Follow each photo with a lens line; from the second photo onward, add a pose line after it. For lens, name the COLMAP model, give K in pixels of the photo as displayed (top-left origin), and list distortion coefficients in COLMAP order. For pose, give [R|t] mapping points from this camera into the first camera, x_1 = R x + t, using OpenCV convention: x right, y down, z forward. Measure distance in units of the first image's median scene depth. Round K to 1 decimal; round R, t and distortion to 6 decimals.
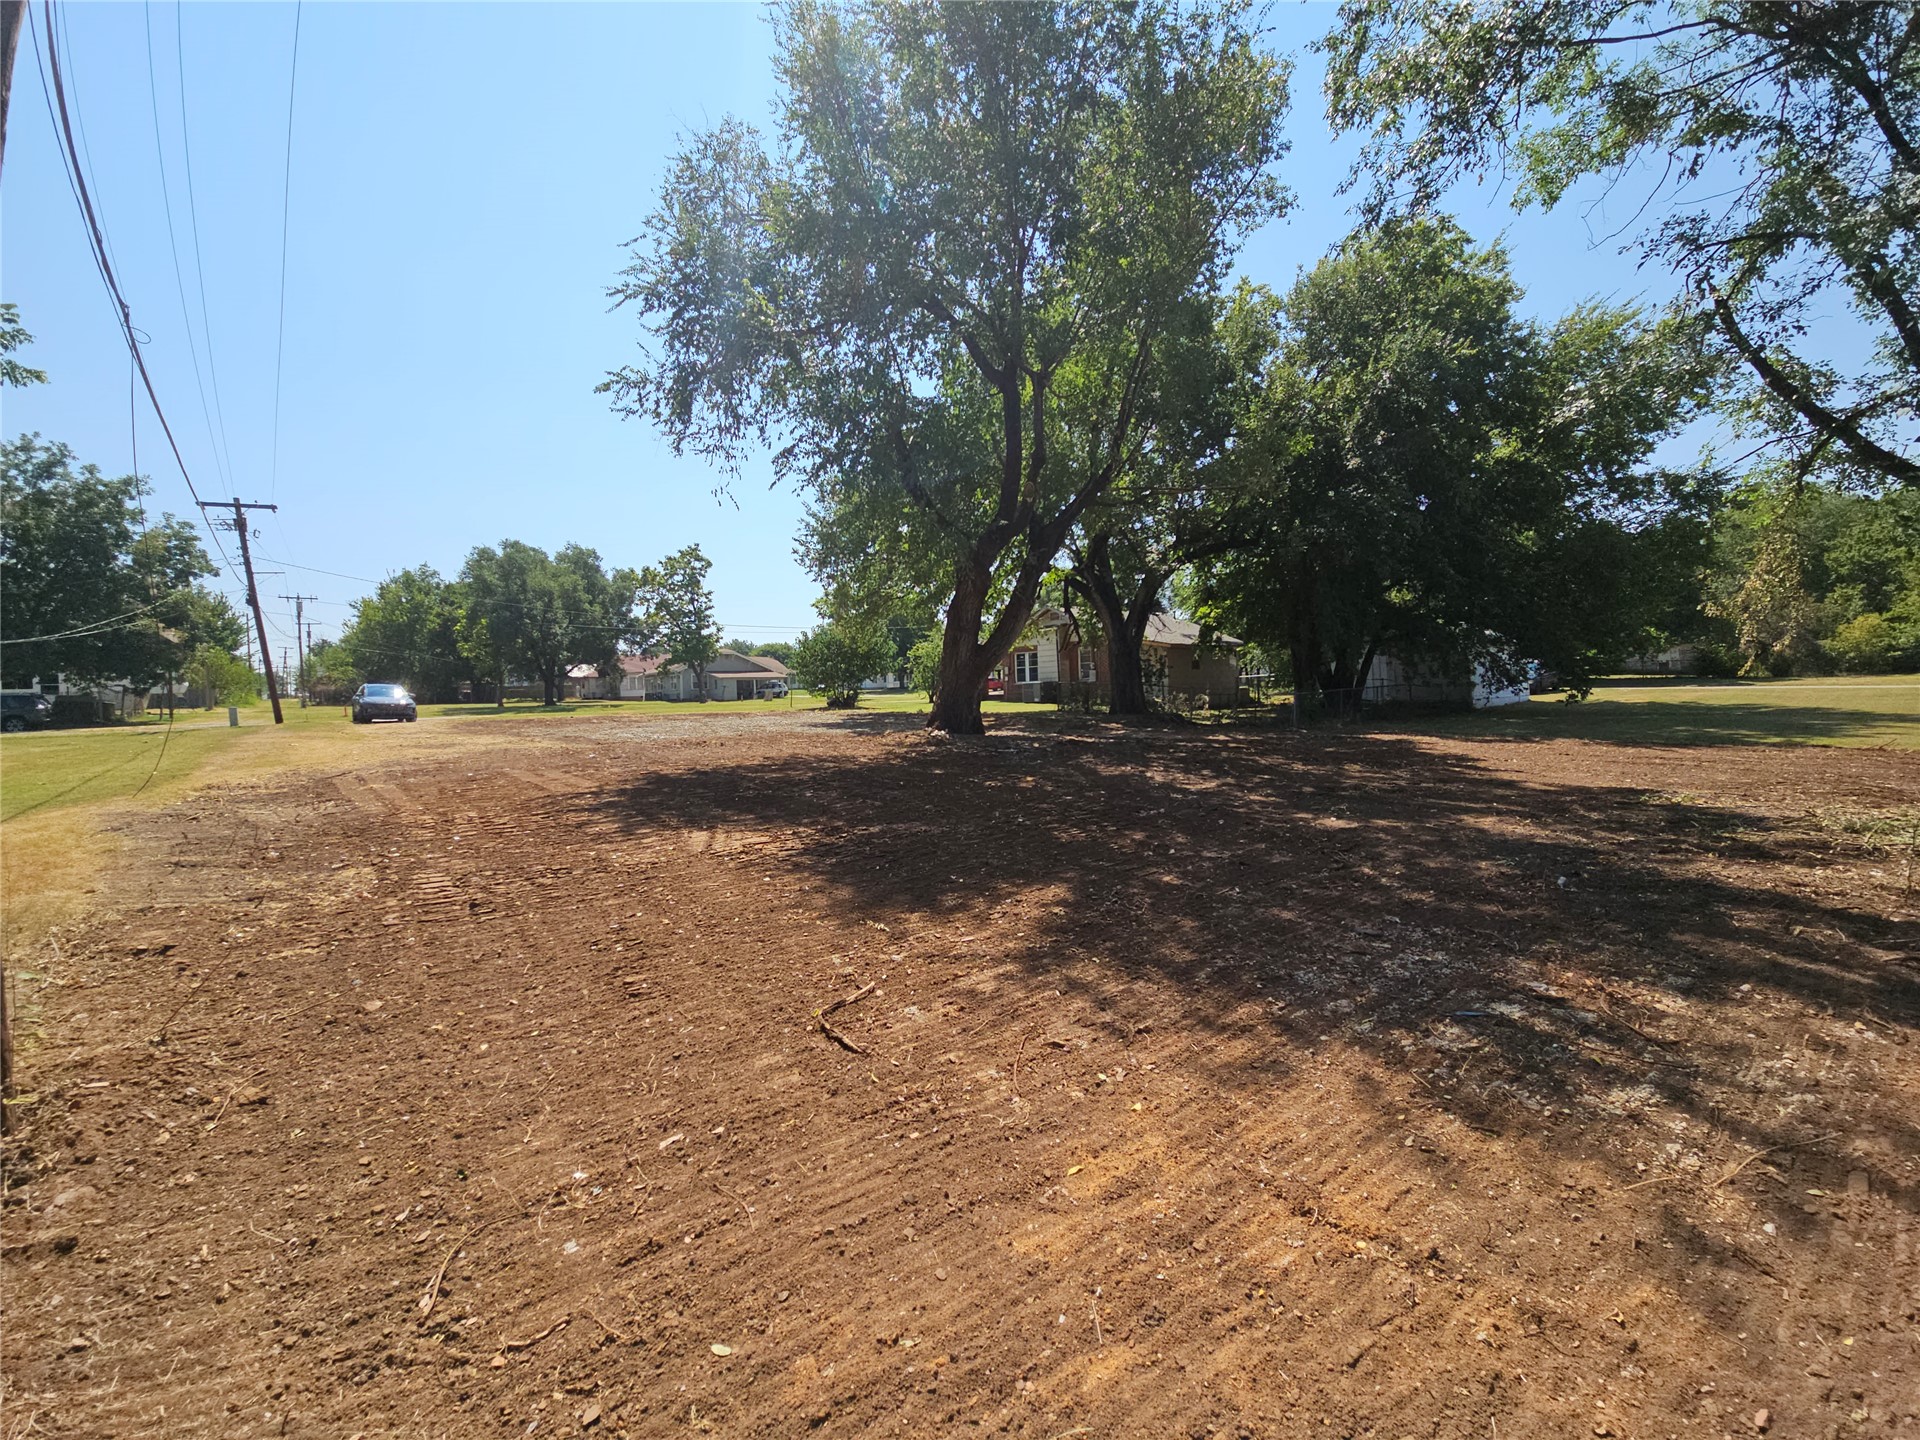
lens RADIAL K [[779.4, 0, 953.4], [0, 779.4, 719.9], [0, 0, 1]] dist [0.012590, -0.009397]
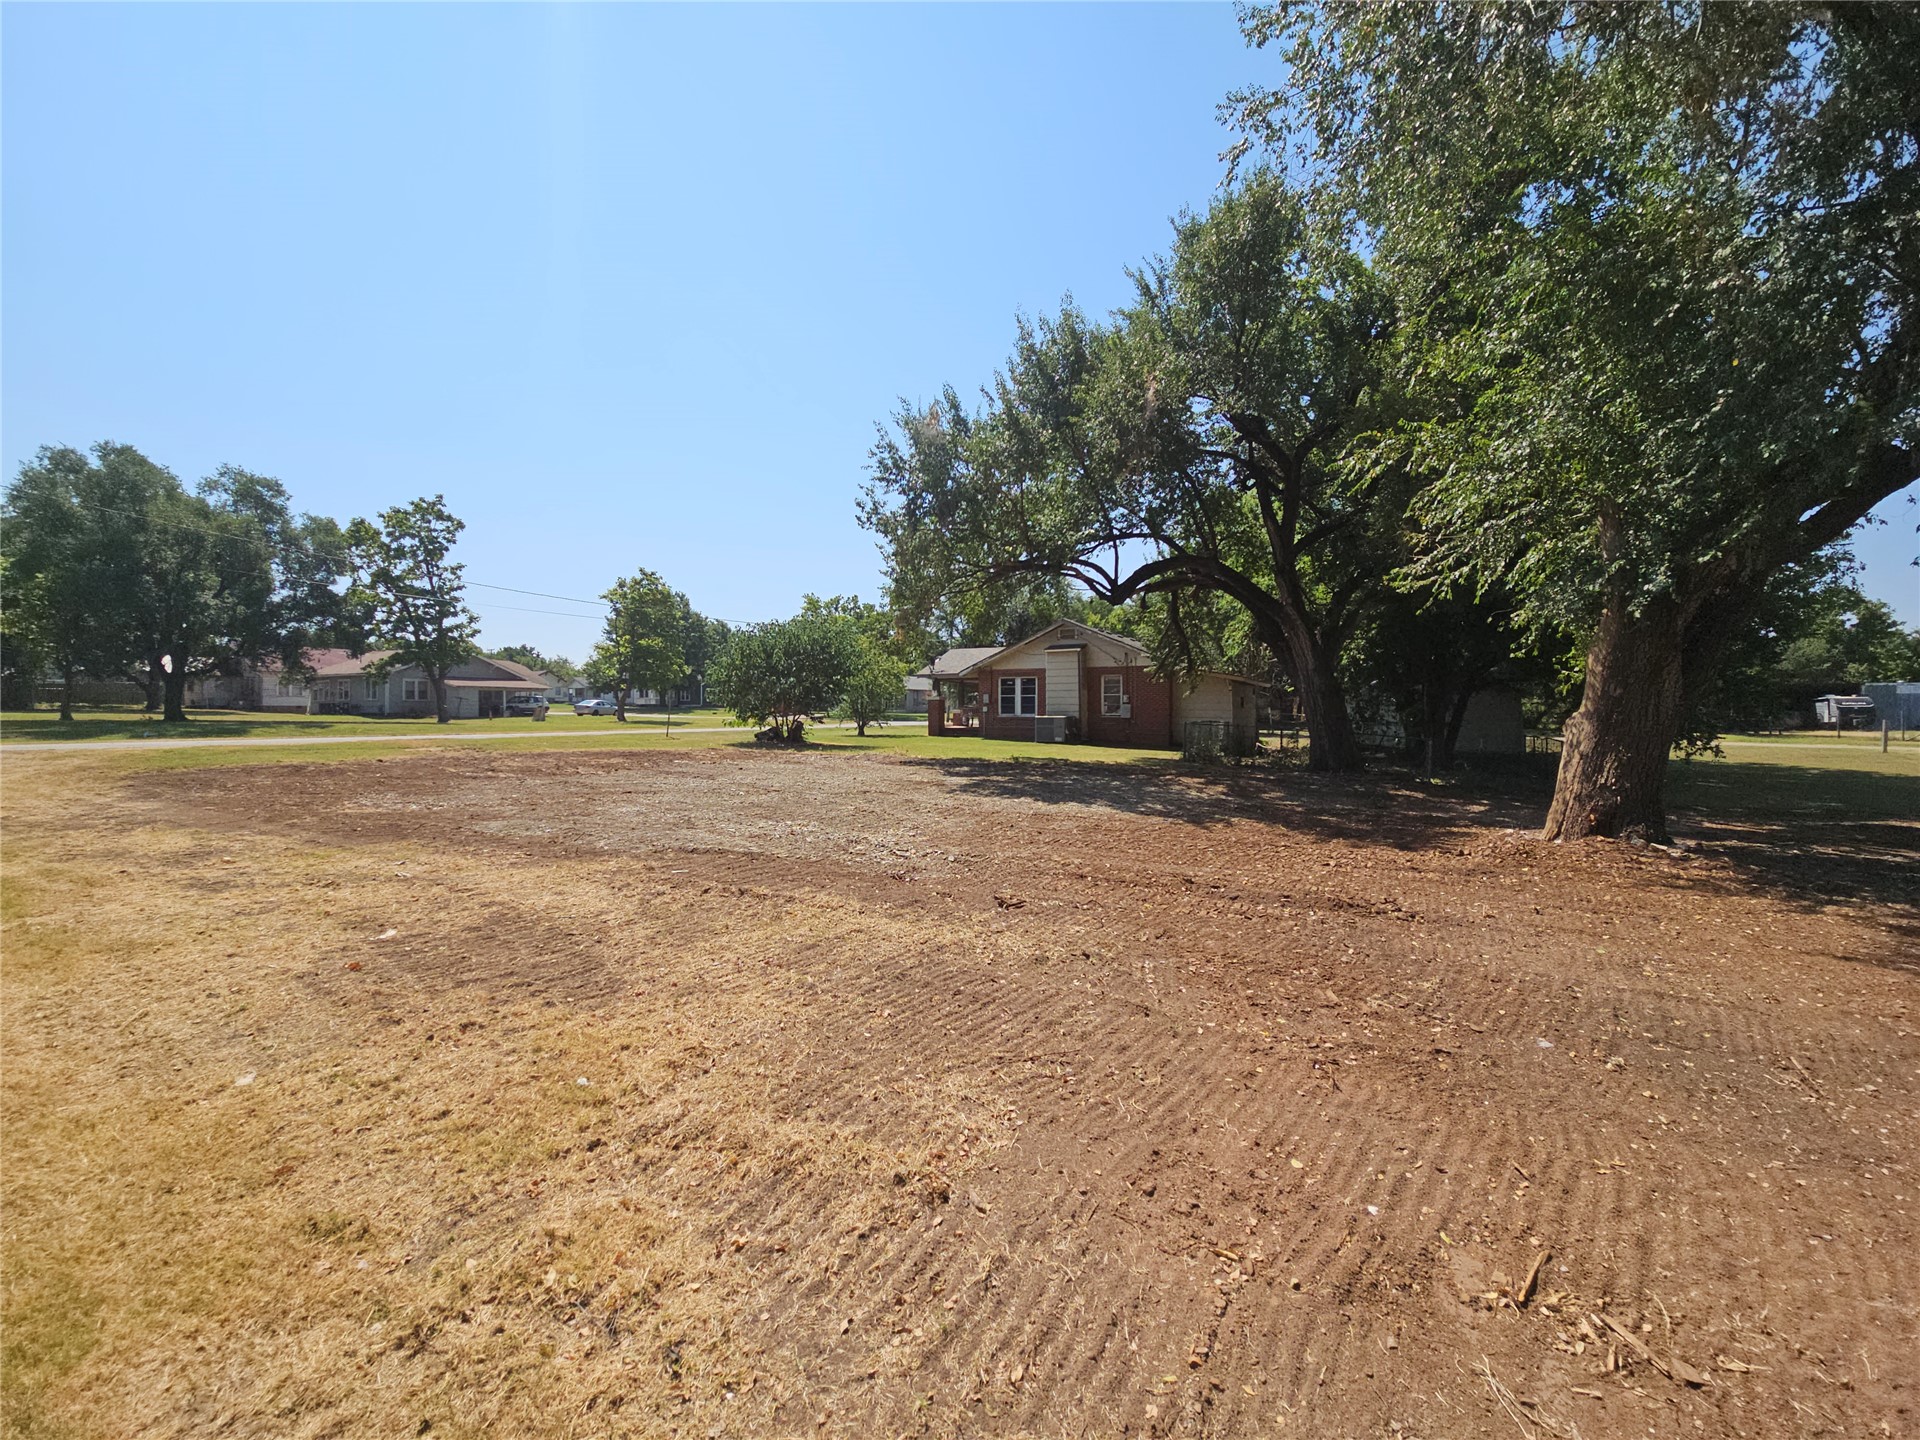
lens RADIAL K [[779.4, 0, 955.9], [0, 779.4, 715.9], [0, 0, 1]] dist [0.012590, -0.009397]
pose [[0.925541, 0.030638, 0.377407, -0.623121], [-0.018862, 0.999214, -0.034861, -0.042708], [-0.378178, 0.025146, 0.925391, 0.684746]]
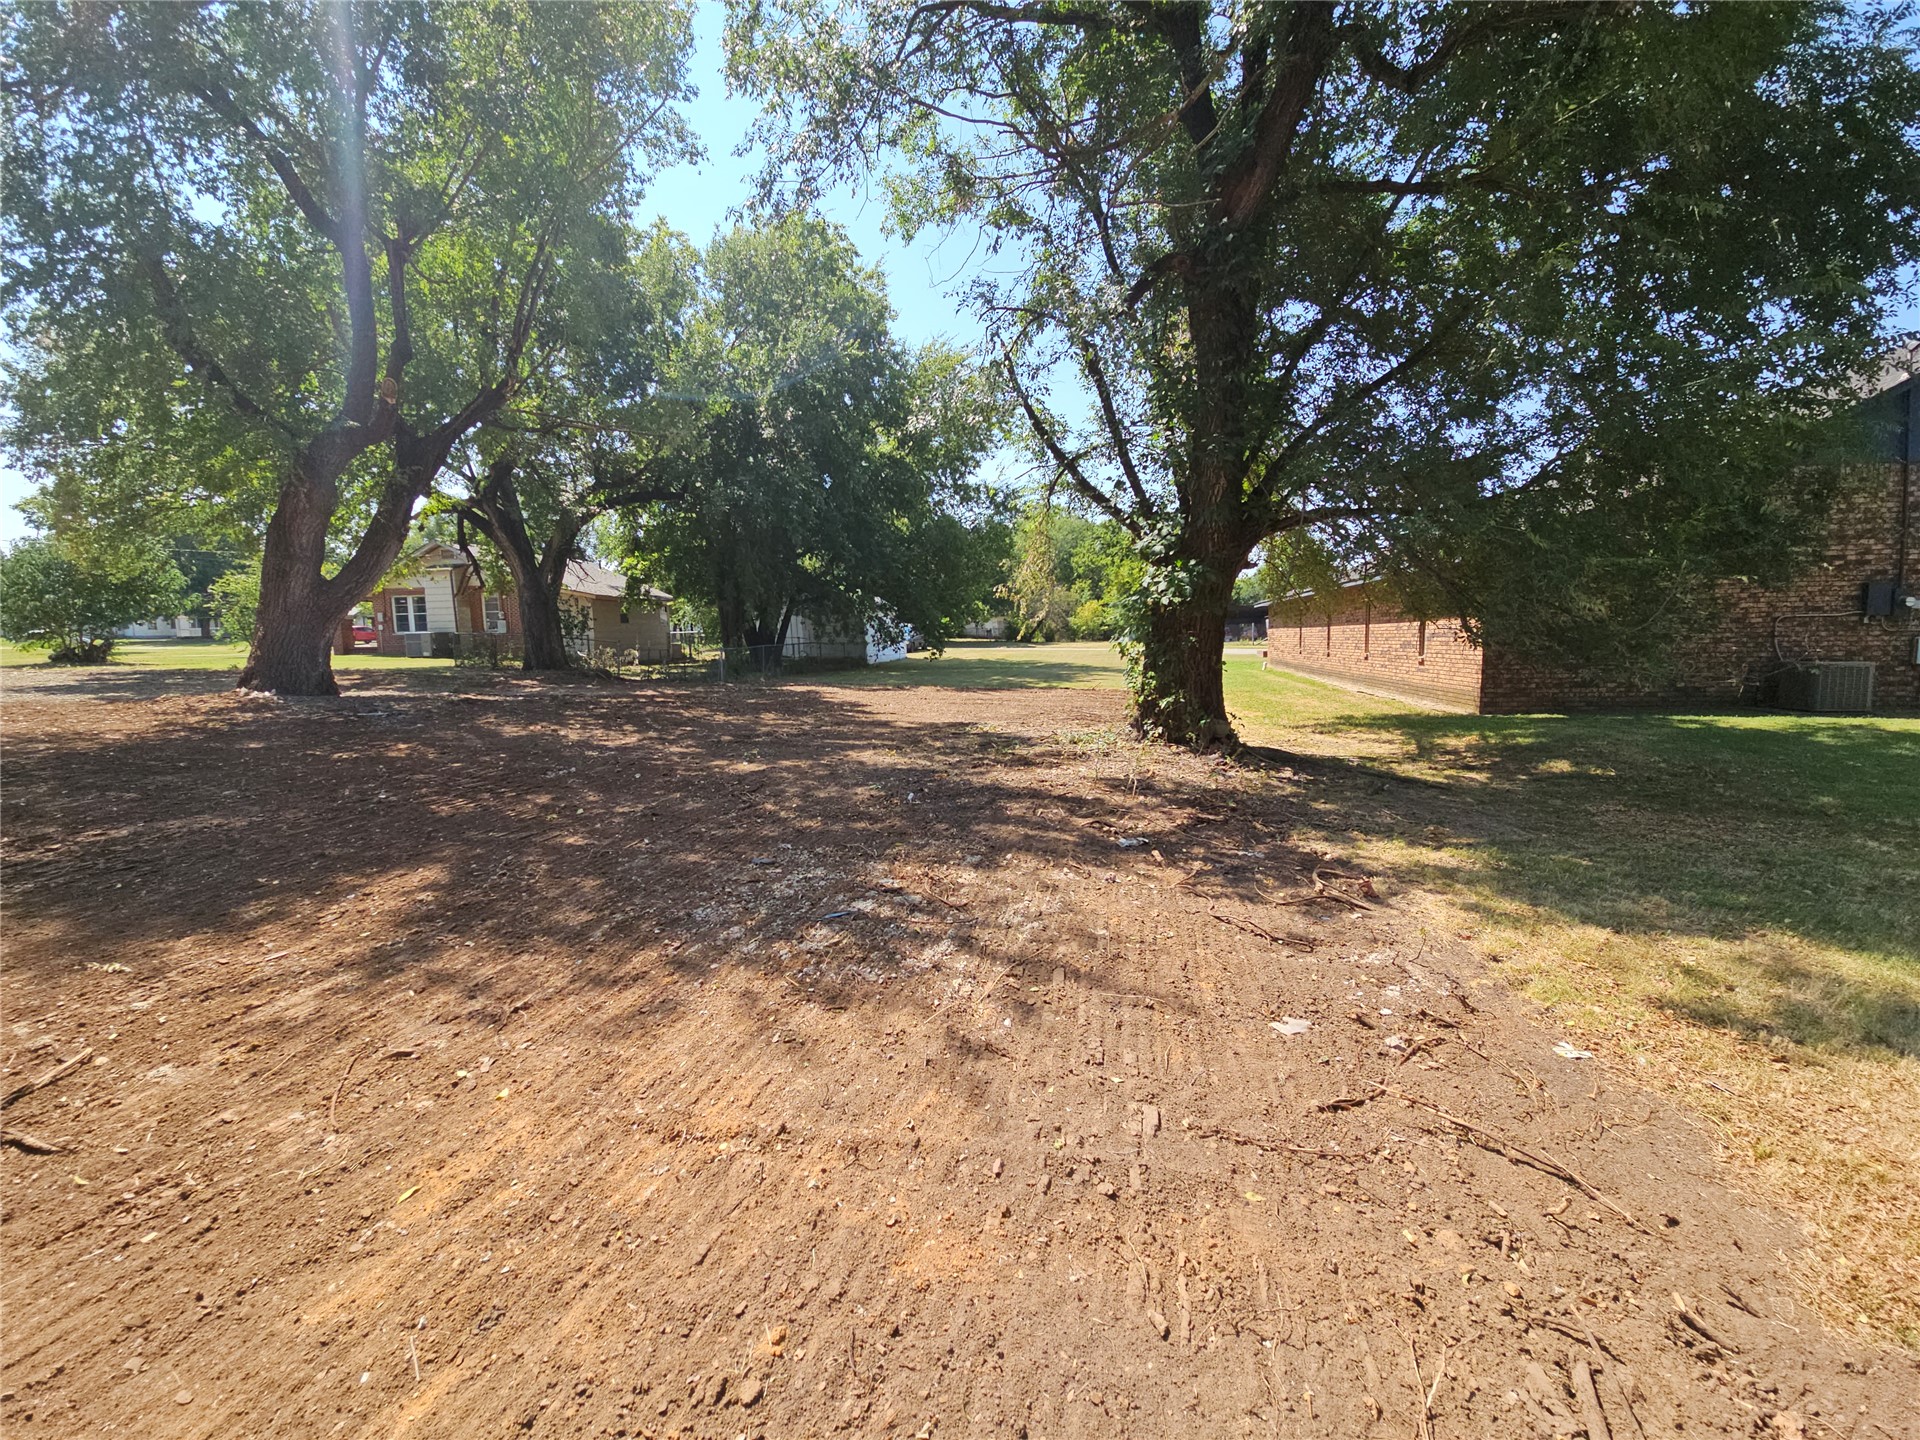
lens RADIAL K [[779.4, 0, 956.0], [0, 779.4, 721.6], [0, 0, 1]] dist [0.012590, -0.009397]
pose [[0.770480, -0.047845, 0.635666, 0.018109], [0.011827, 0.998081, 0.060787, 0.004651], [-0.637354, -0.039318, 0.769568, -0.000419]]
